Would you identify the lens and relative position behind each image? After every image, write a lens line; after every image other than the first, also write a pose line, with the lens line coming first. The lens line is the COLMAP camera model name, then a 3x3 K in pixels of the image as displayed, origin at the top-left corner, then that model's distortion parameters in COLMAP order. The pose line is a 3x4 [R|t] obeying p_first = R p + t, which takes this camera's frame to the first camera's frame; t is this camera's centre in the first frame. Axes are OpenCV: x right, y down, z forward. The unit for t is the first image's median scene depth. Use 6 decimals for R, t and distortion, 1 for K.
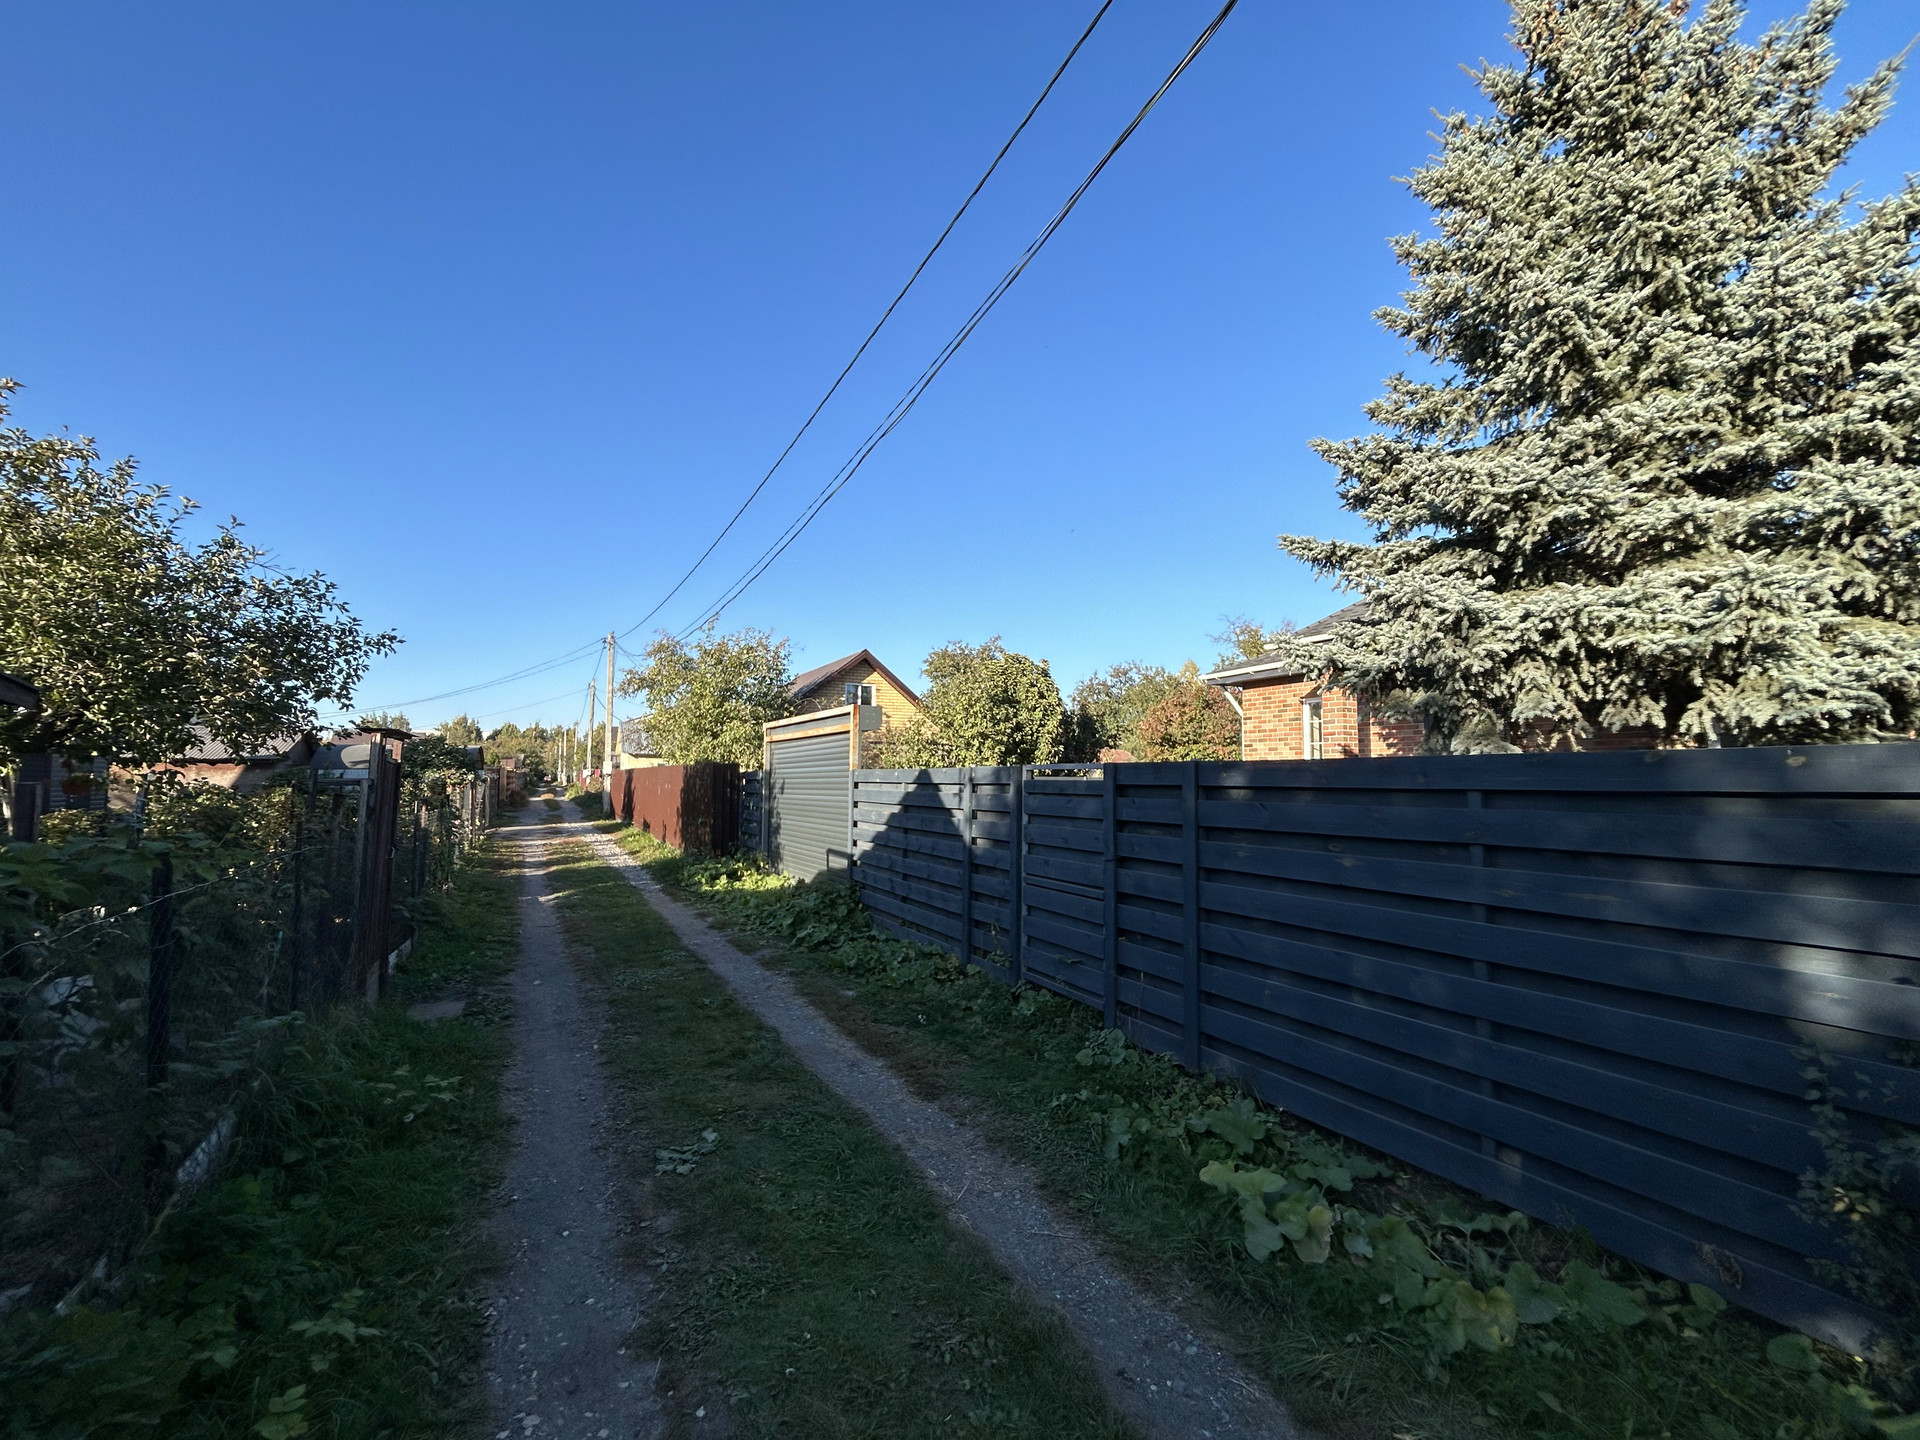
lens RADIAL K [[782.0, 0, 952.3], [0, 782.0, 718.9], [0, 0, 1]] dist [-0.000770, 0.003827]
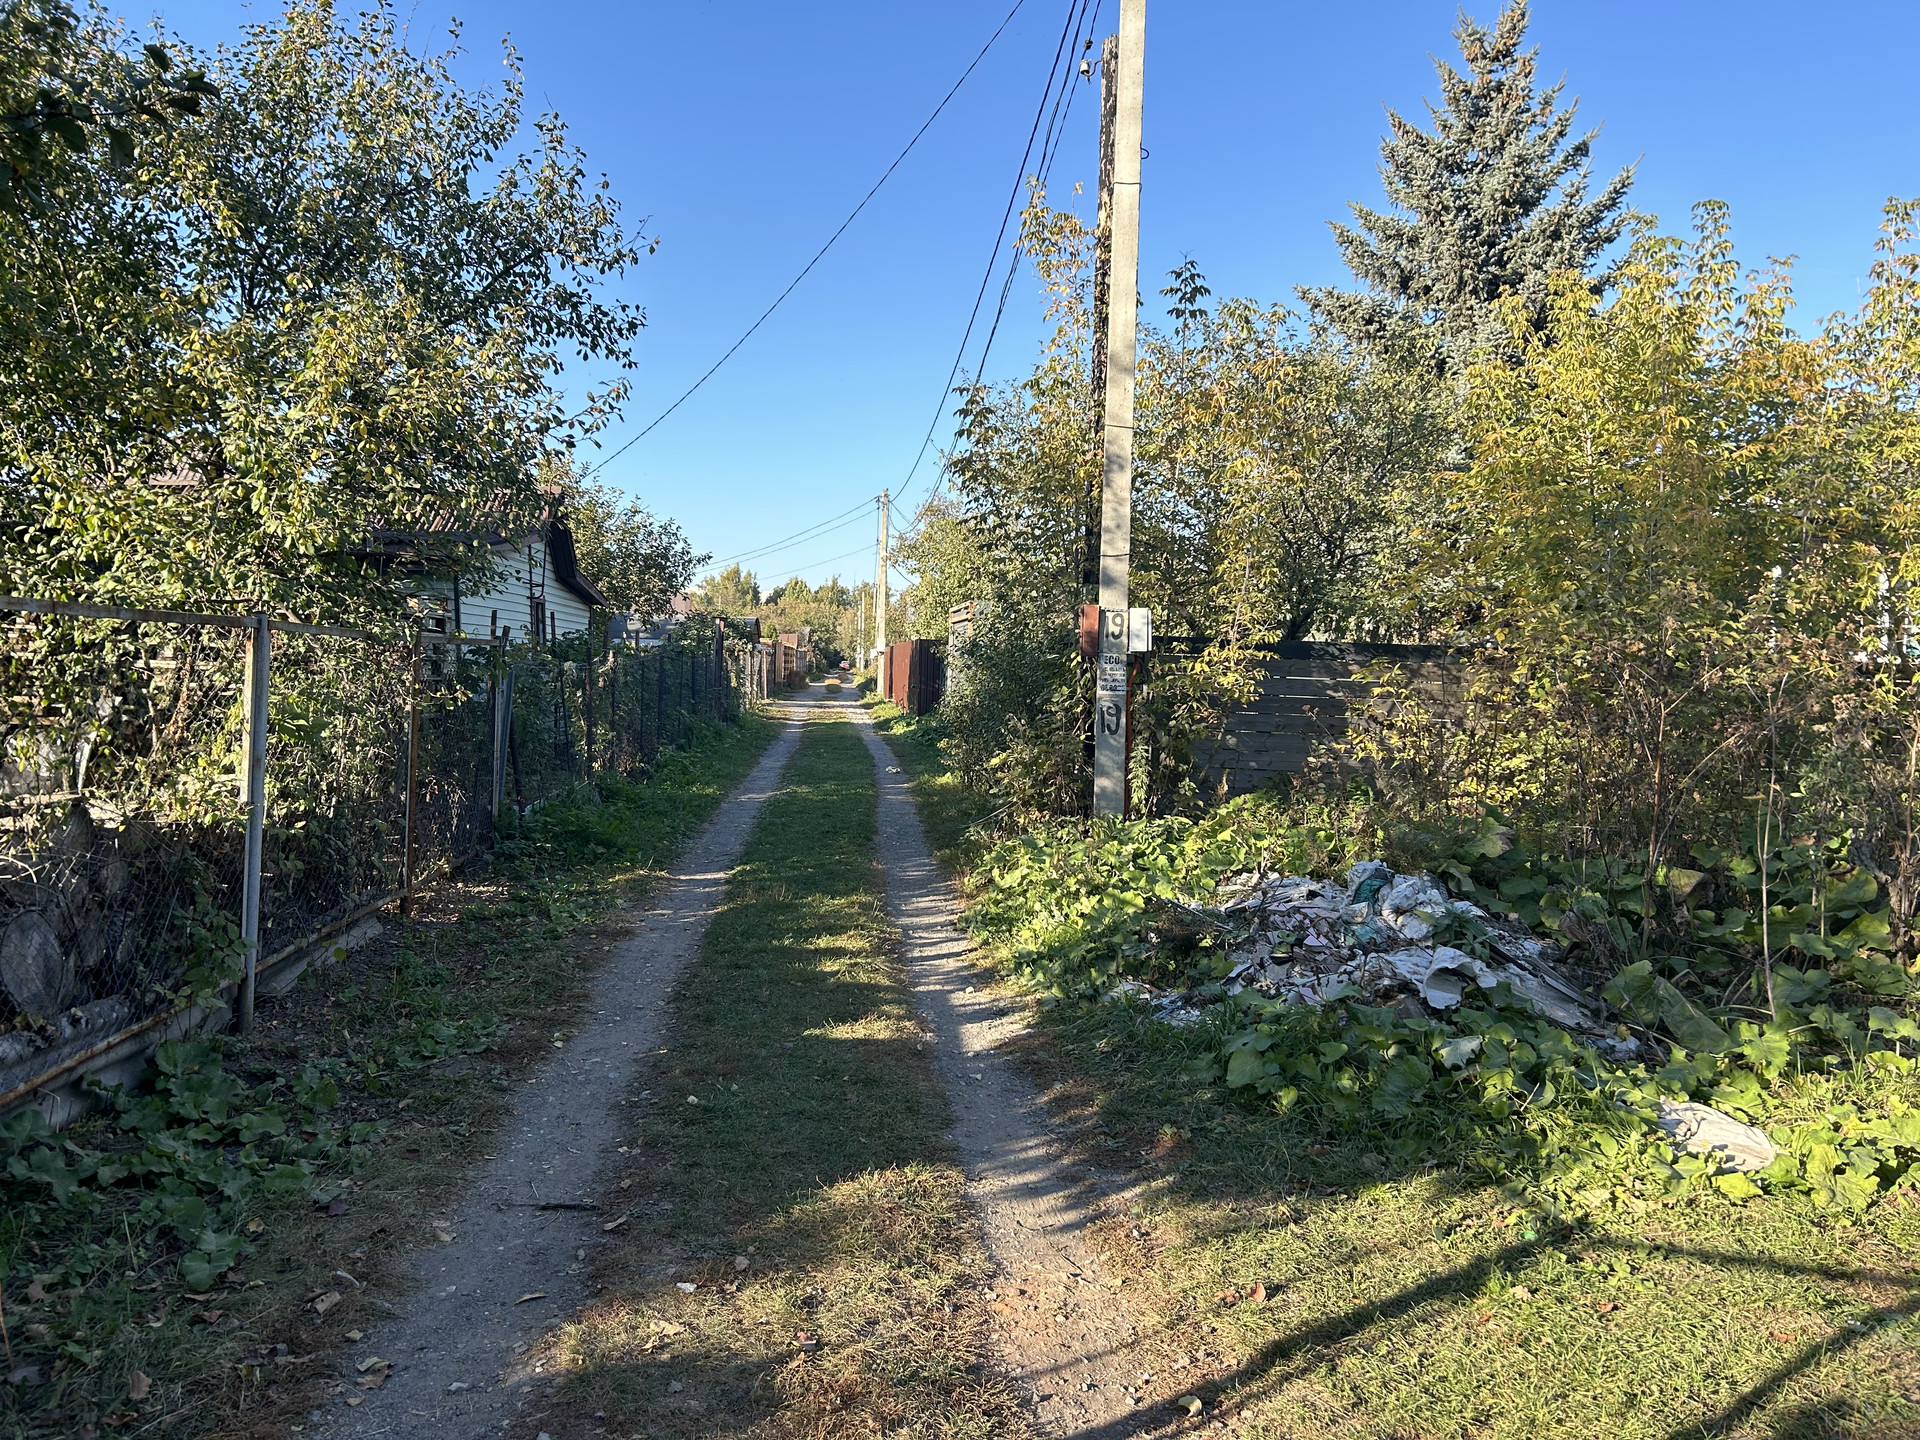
lens RADIAL K [[1443.6, 0, 965.1], [0, 1443.6, 733.9], [0, 0, 1]] dist [0.049430, -0.042097]
pose [[0.920721, 0.046987, -0.387381, 1.252505], [-0.002776, 0.993488, 0.113906, -0.104661], [0.390211, -0.103800, 0.914856, -2.064163]]
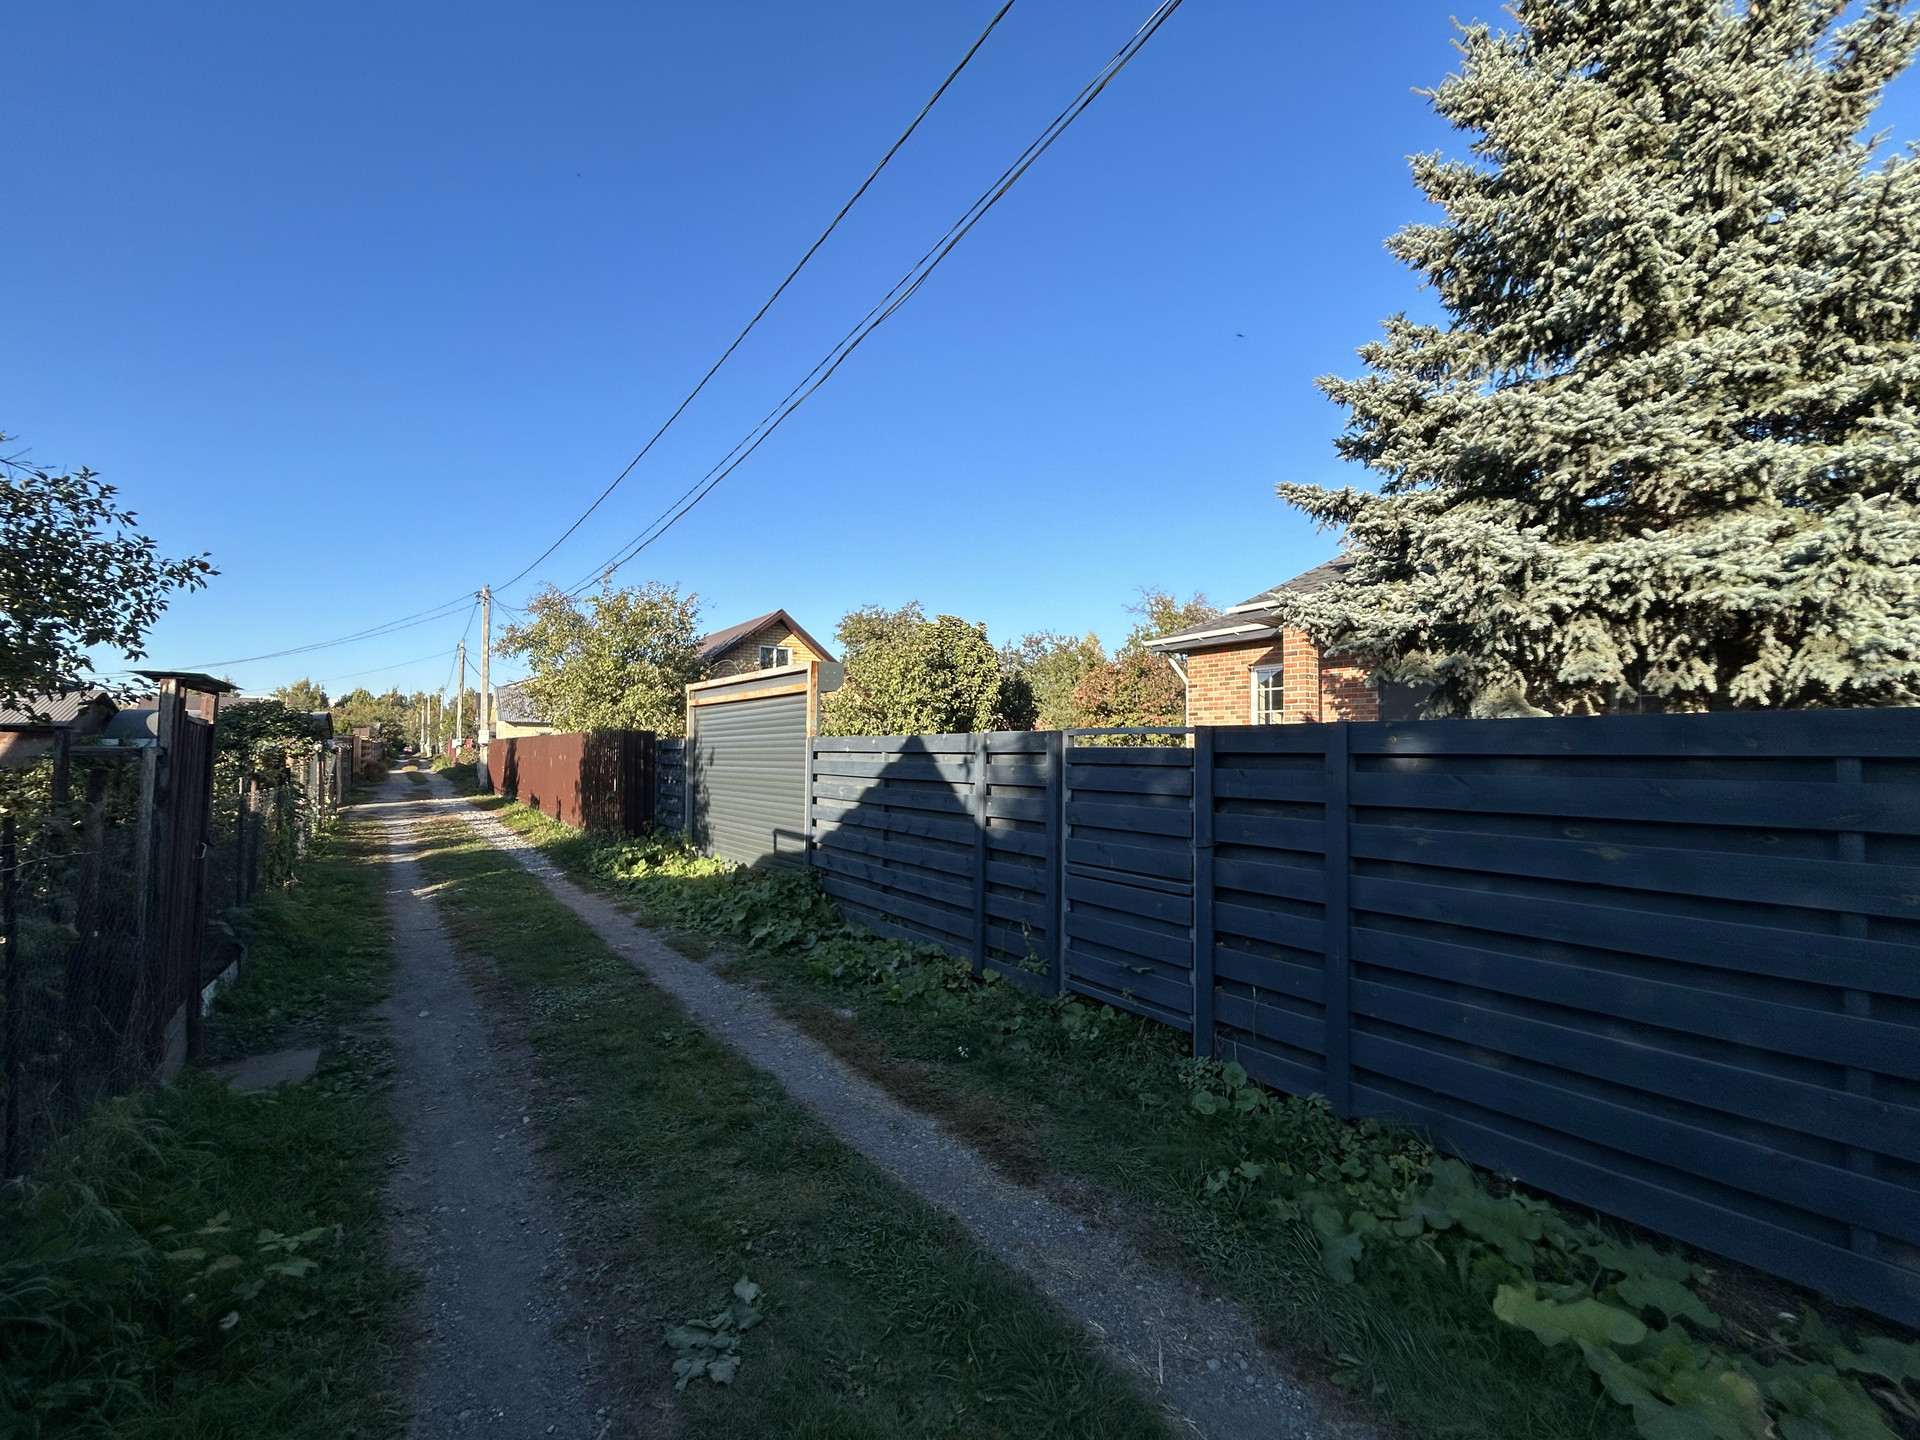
lens RADIAL K [[784.3, 0, 956.0], [0, 784.3, 722.6], [0, 0, 1]] dist [0.000998, -0.000125]
pose [[0.991092, 0.003348, 0.133138, -0.109546], [-0.008983, 0.999088, 0.041751, 0.015688], [-0.132877, -0.042575, 0.990218, 0.171059]]
